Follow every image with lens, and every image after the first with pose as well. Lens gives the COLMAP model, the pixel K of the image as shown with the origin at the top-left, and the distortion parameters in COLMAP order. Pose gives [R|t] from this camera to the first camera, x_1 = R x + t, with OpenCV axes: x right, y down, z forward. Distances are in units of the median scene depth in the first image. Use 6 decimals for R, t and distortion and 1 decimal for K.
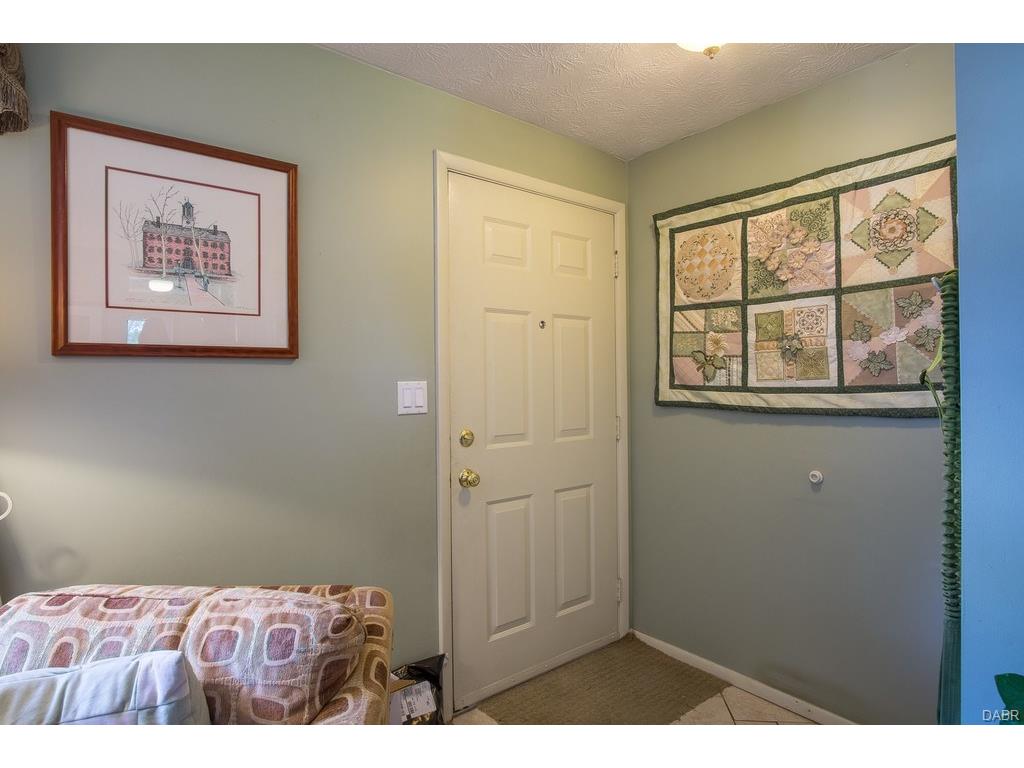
lens RADIAL K [[566.5, 0, 511.1], [0, 566.5, 378.6], [0, 0, 1]] dist [-0.031909, 0.009356]
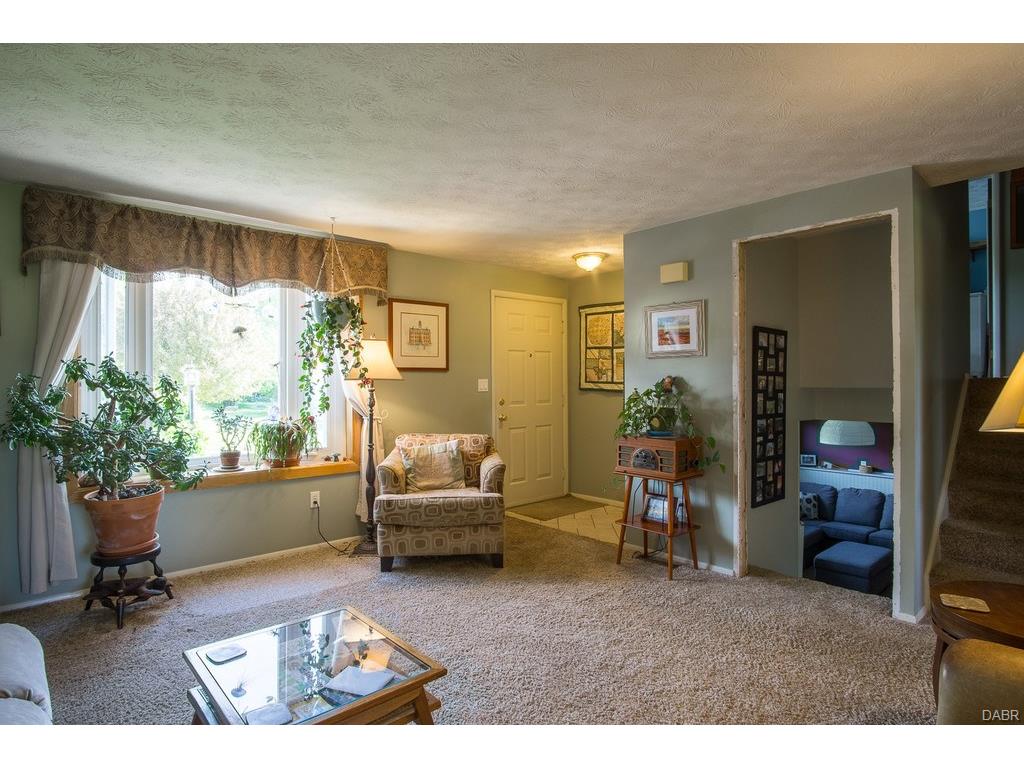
lens RADIAL K [[566.5, 0, 511.1], [0, 566.5, 378.6], [0, 0, 1]] dist [-0.031909, 0.009356]
pose [[0.998197, 0.001812, 0.060002, -0.174665], [-0.001967, 0.999995, 0.002517, -0.004525], [-0.059997, -0.002631, 0.998195, -1.410845]]
